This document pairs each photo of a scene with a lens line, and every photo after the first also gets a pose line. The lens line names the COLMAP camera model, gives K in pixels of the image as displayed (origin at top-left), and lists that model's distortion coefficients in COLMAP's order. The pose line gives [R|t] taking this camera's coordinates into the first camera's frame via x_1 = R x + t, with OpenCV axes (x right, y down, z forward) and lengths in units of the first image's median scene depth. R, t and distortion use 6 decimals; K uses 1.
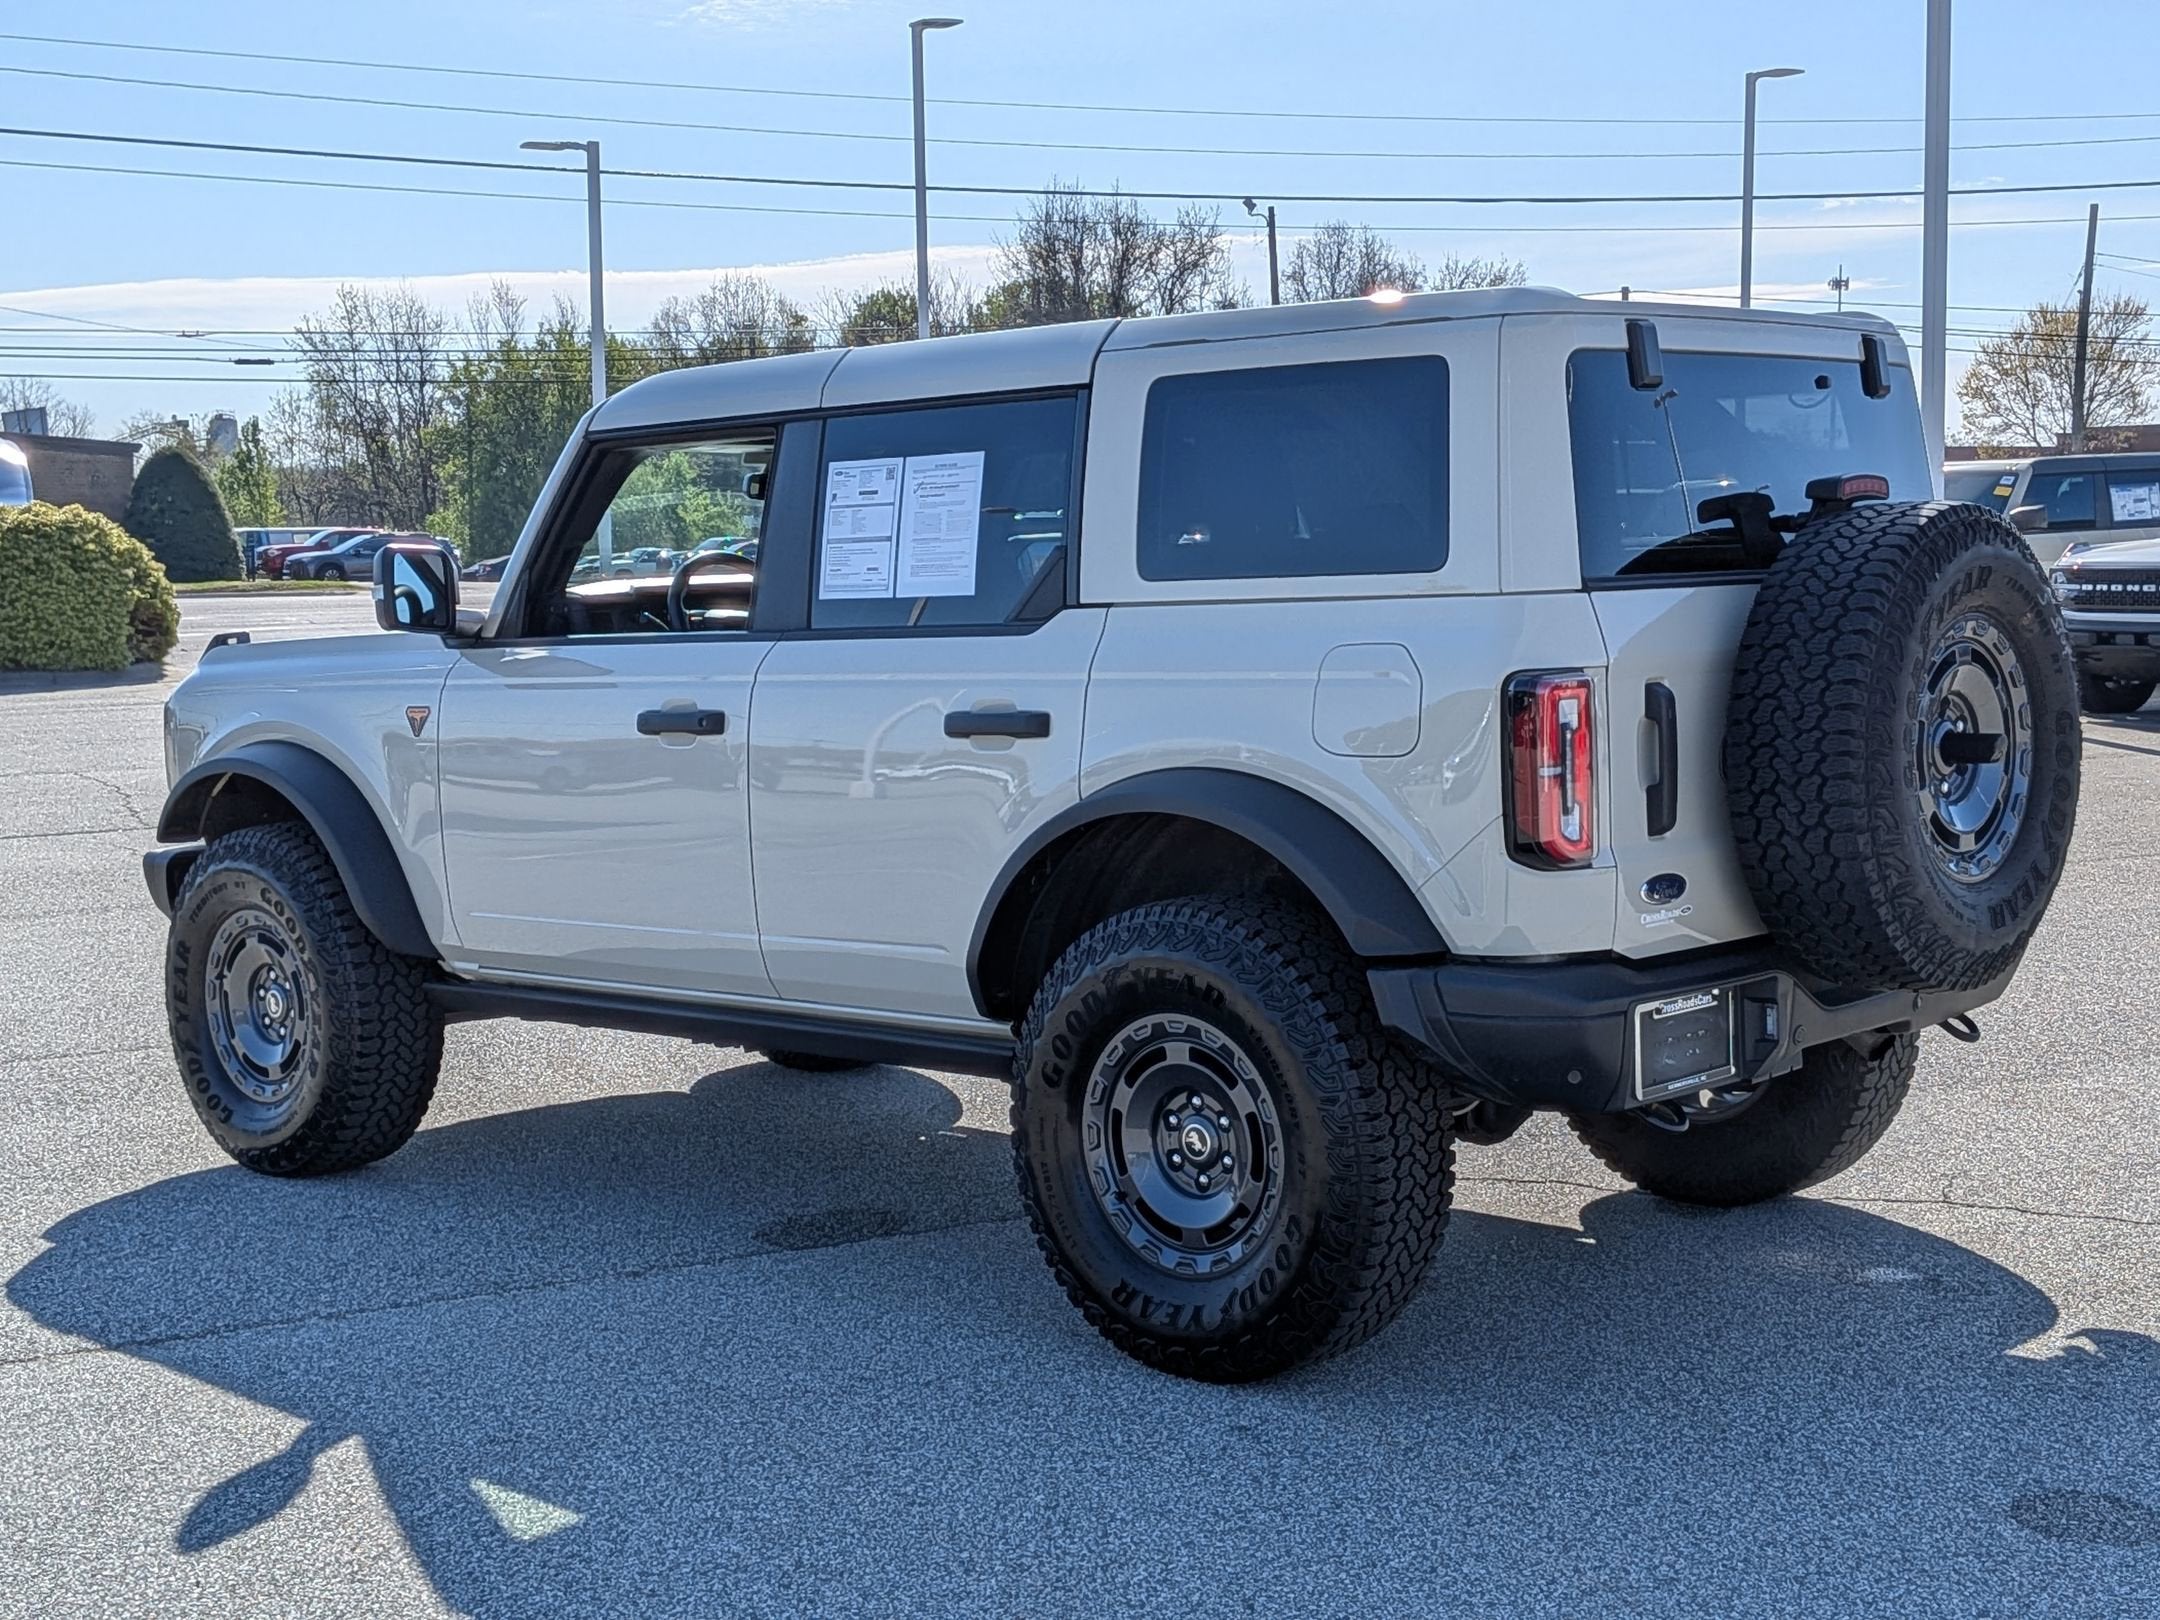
lens RADIAL K [[2984.8, 0, 1080.0], [0, 2984.8, 810.0], [0, 0, 1]] dist [0.123975, -0.159696]
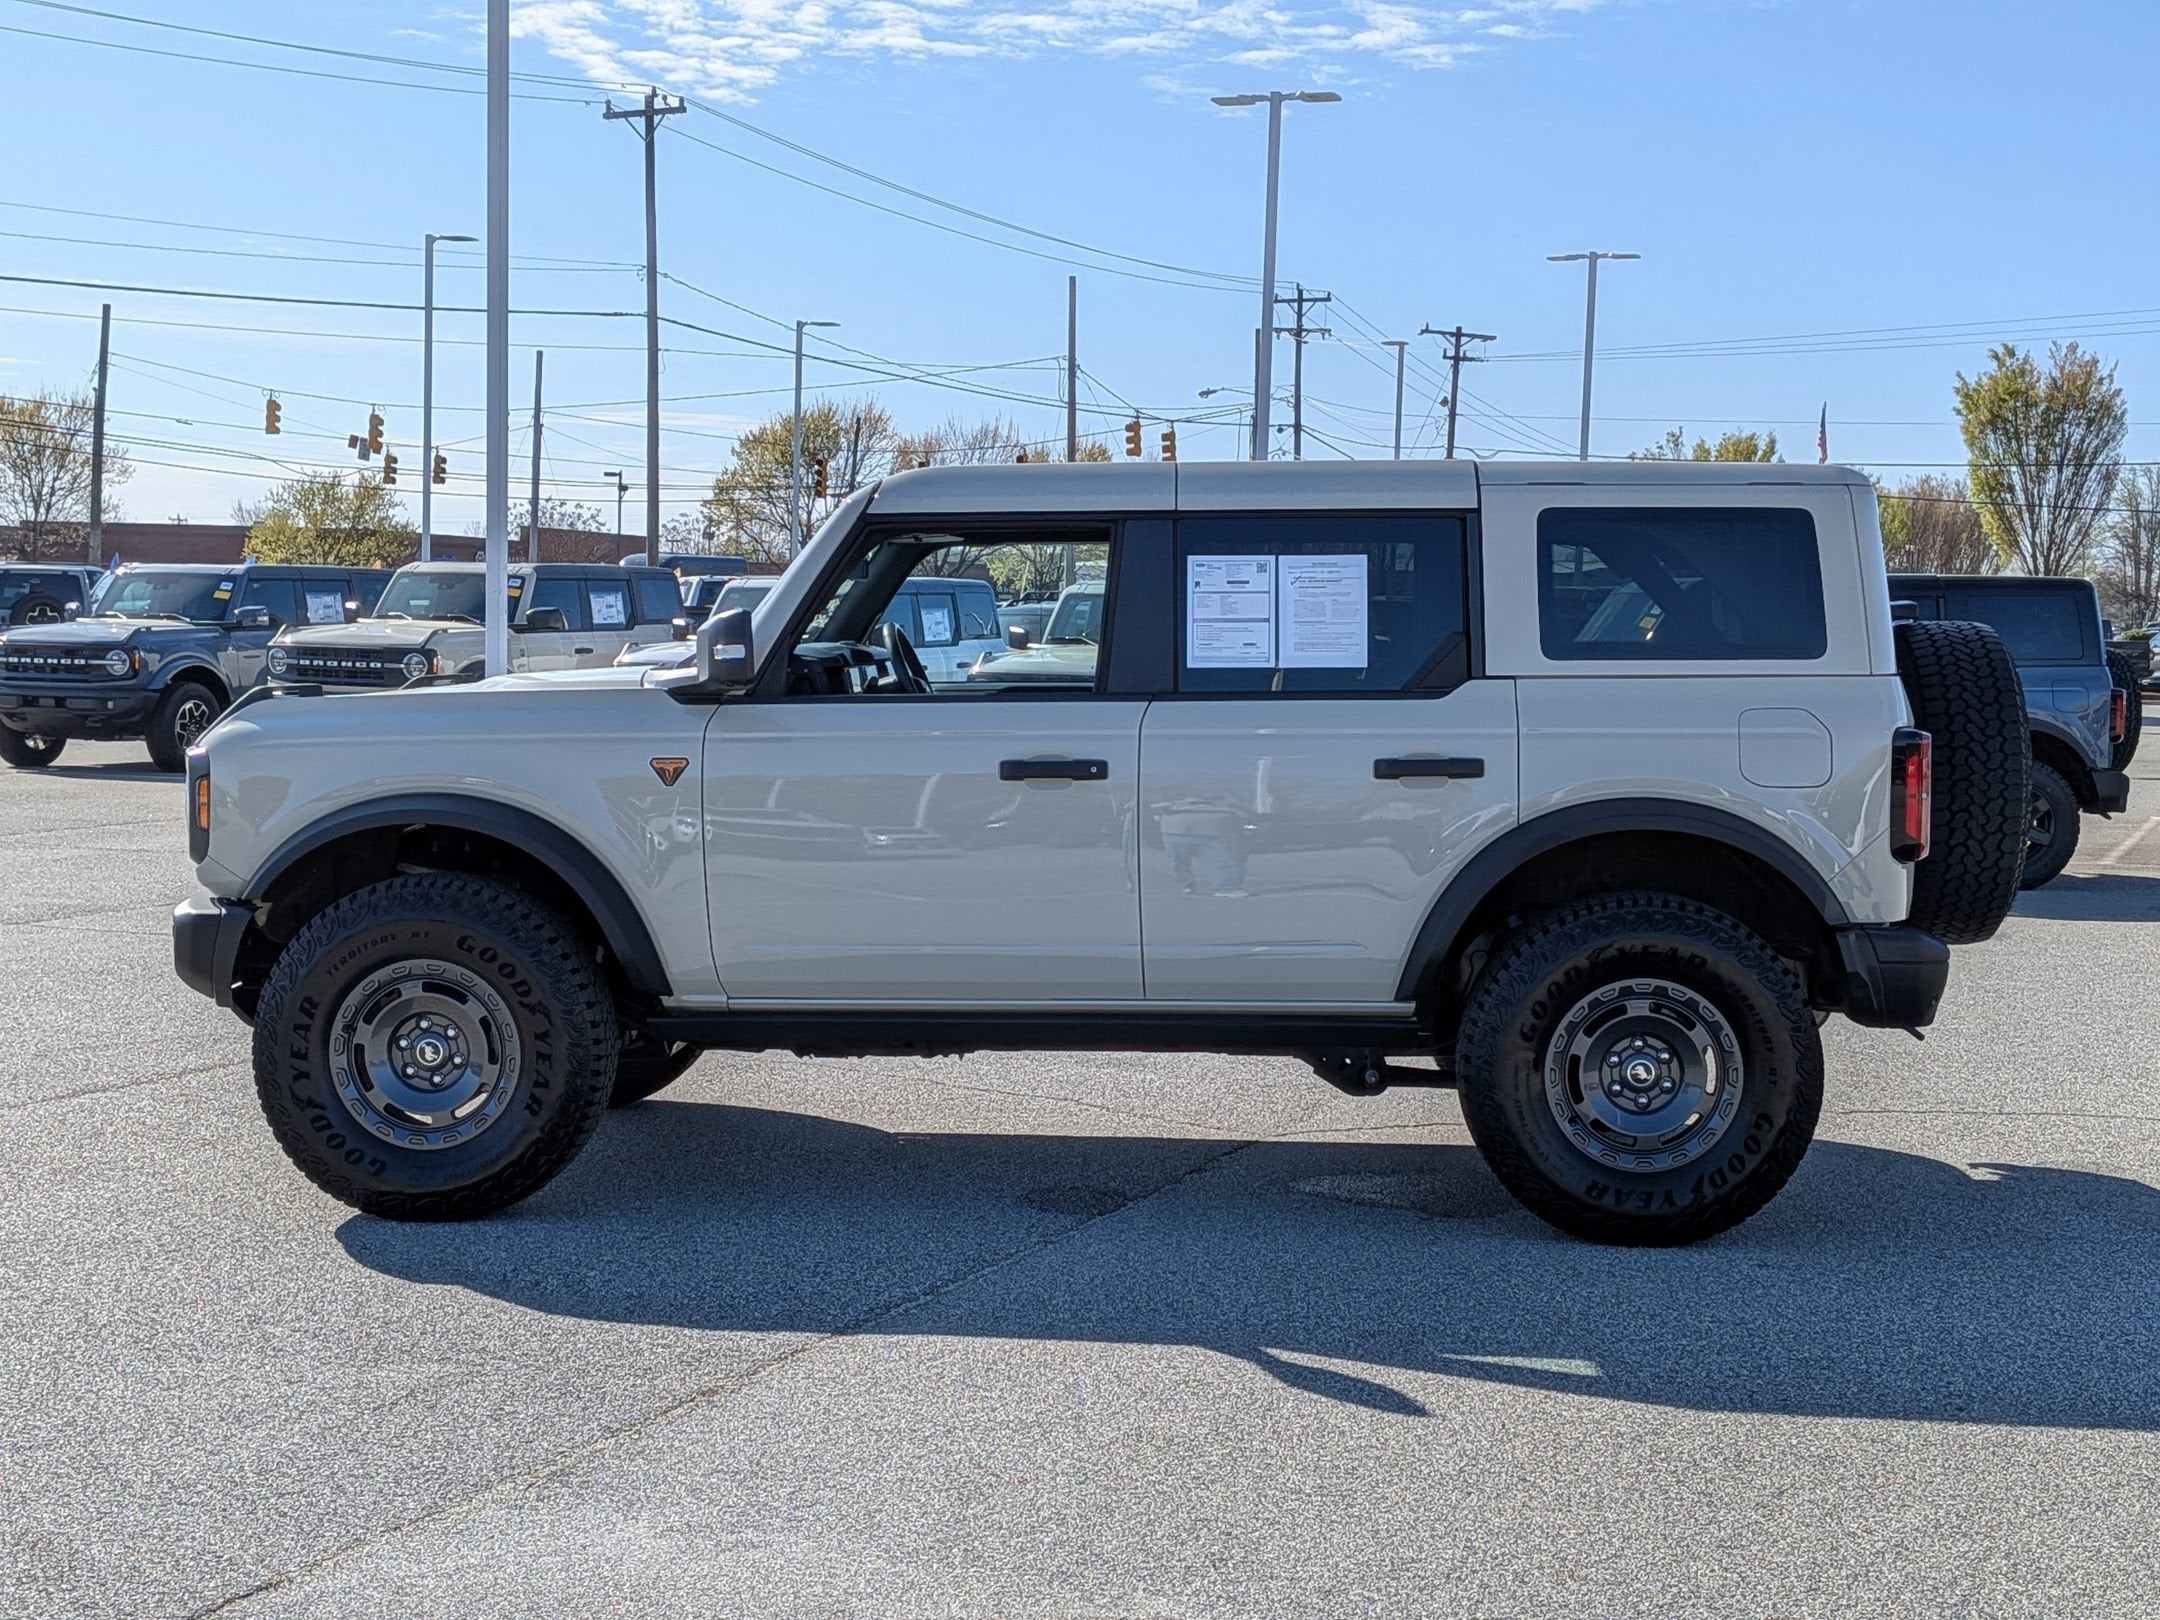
lens RADIAL K [[2984.8, 0, 1080.0], [0, 2984.8, 810.0], [0, 0, 1]] dist [0.123975, -0.159696]
pose [[0.764184, -0.005977, 0.644970, -0.966804], [0.025835, 0.999438, -0.021349, 0.013110], [-0.644480, 0.032978, 0.763909, 0.109733]]
